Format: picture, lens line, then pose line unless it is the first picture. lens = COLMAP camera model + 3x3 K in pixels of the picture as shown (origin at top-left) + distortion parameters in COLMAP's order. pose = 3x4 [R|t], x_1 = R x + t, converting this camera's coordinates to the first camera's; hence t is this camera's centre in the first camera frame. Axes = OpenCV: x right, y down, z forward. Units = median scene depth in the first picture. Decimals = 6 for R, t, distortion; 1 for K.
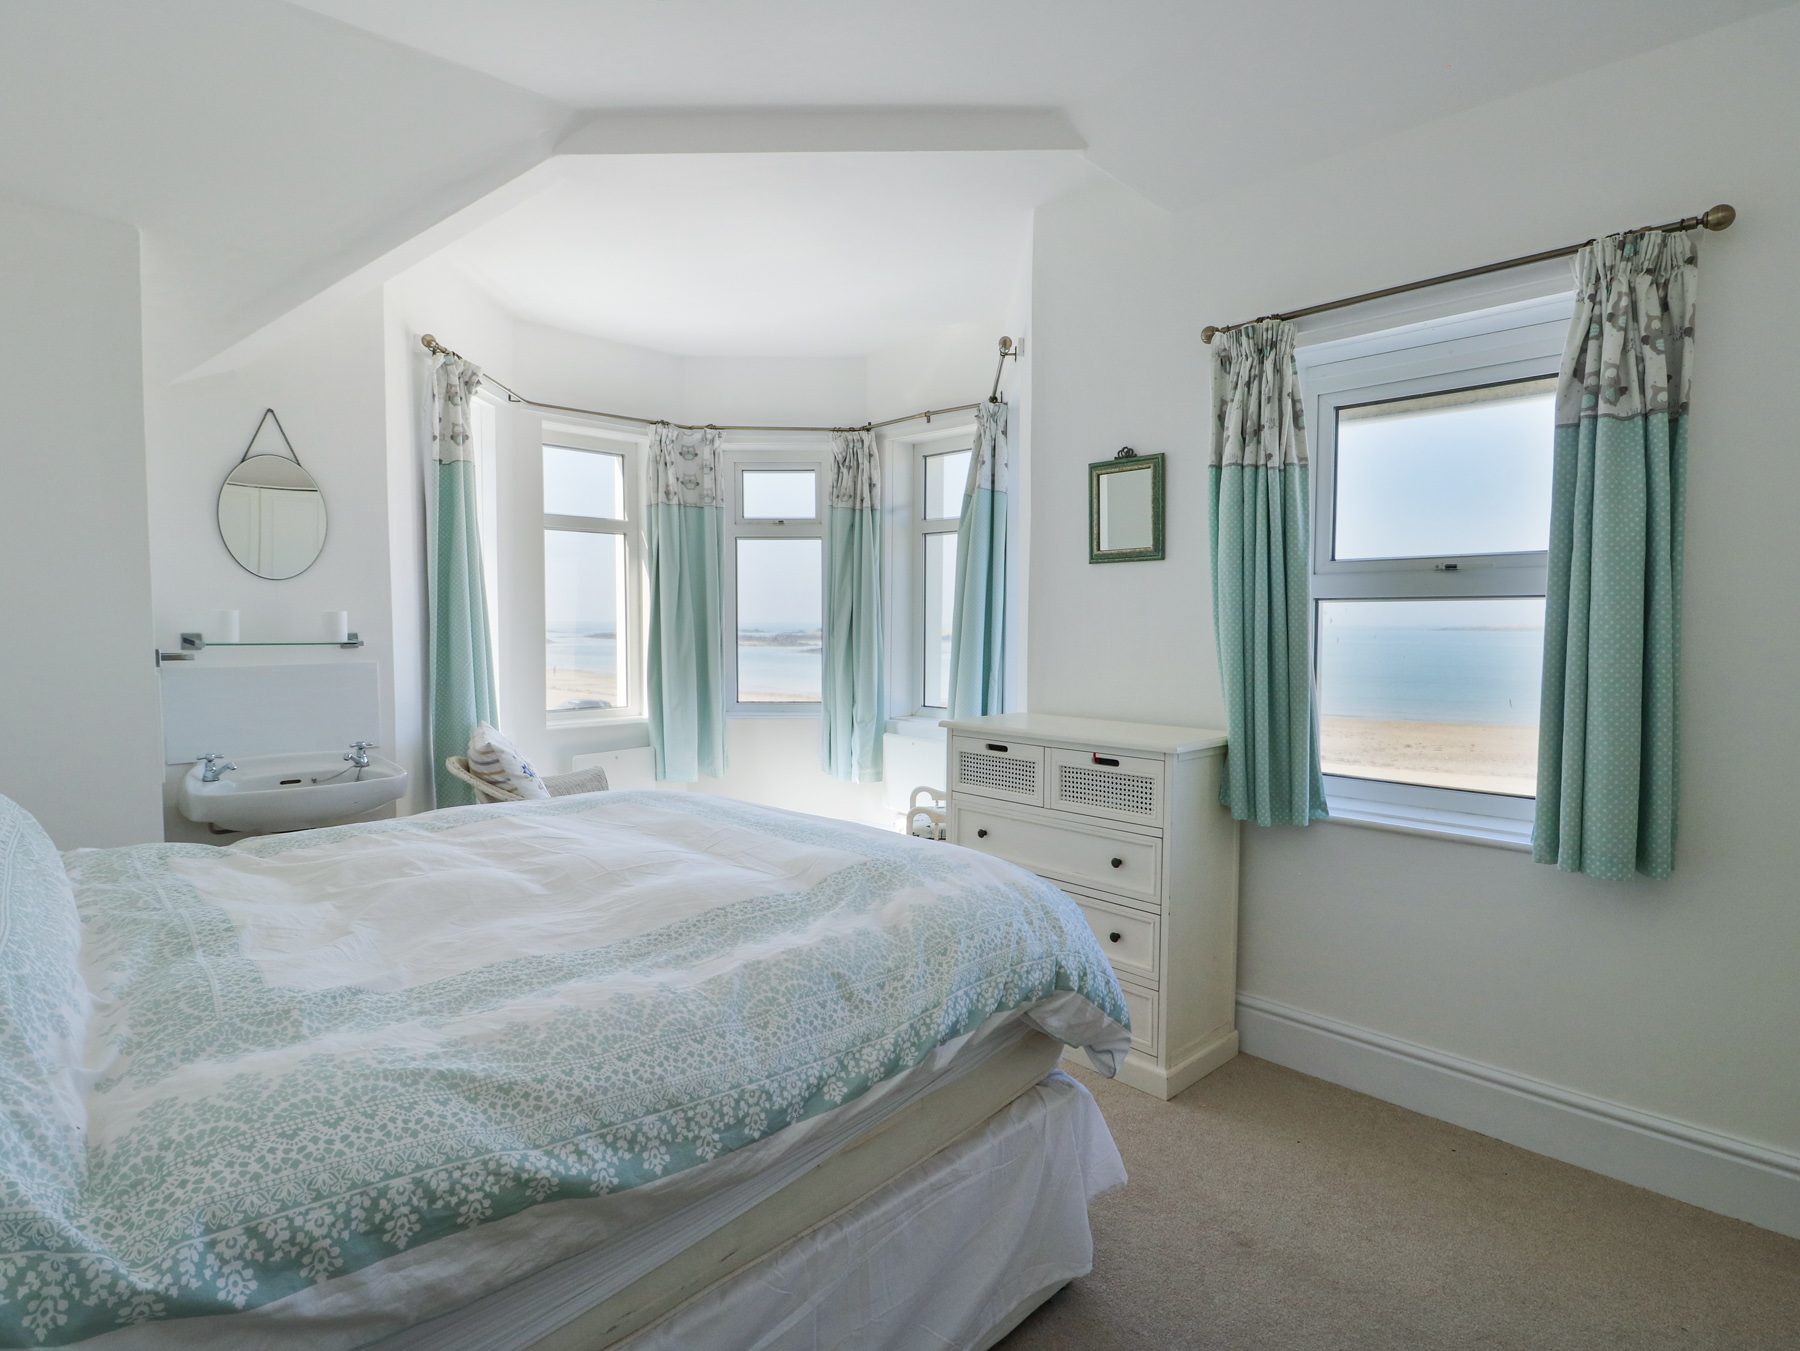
lens RADIAL K [[935.0, 0, 912.8], [0, 935.0, 678.7], [0, 0, 1]] dist [0.001455, -0.015988]
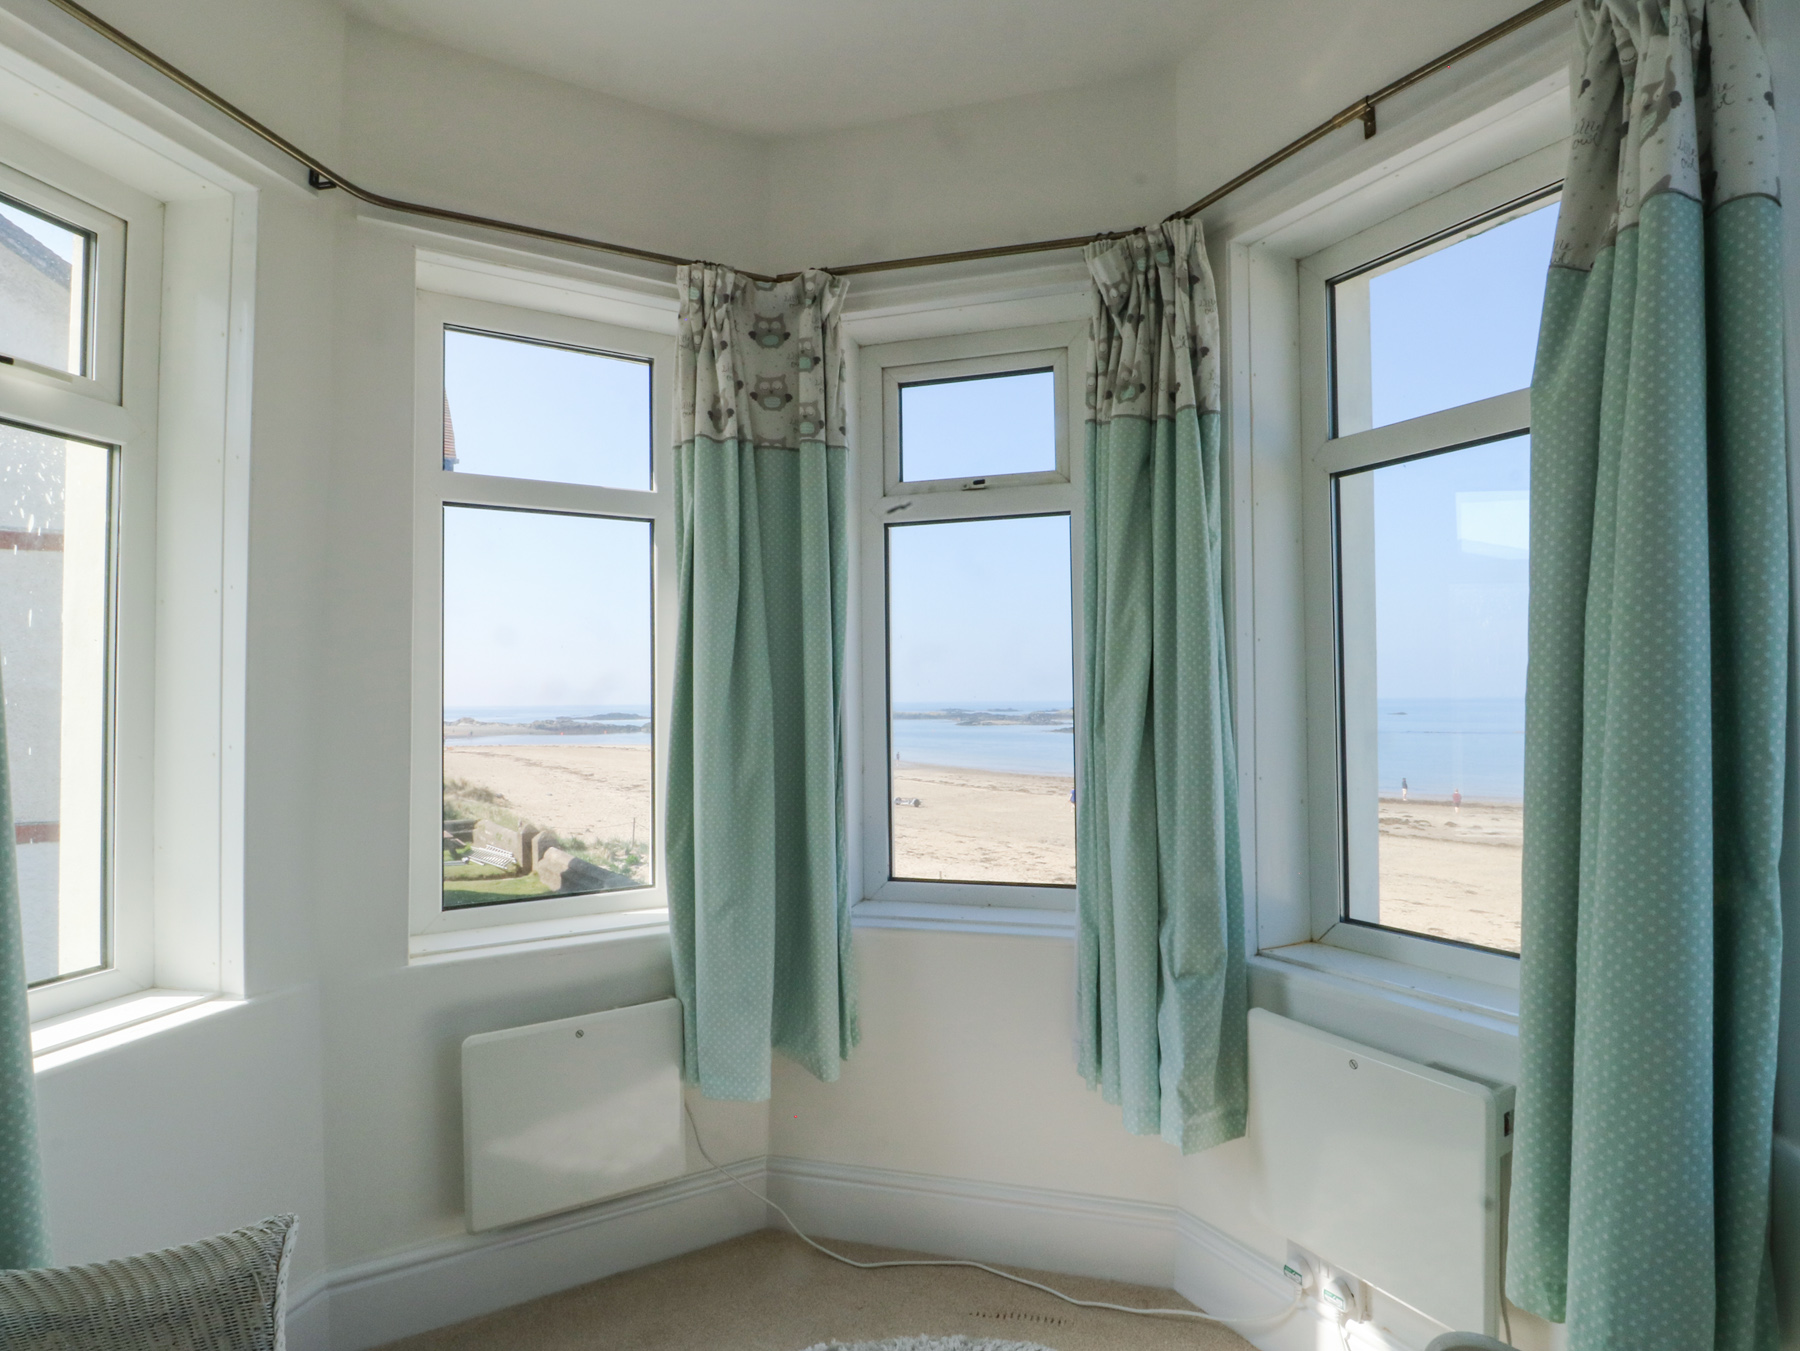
lens RADIAL K [[935.0, 0, 912.8], [0, 935.0, 678.7], [0, 0, 1]] dist [0.001455, -0.015988]
pose [[0.963980, -0.020089, -0.265216, -0.057594], [-0.002292, 0.996479, -0.083810, -0.037618], [0.265966, 0.081399, 0.960540, 0.602239]]
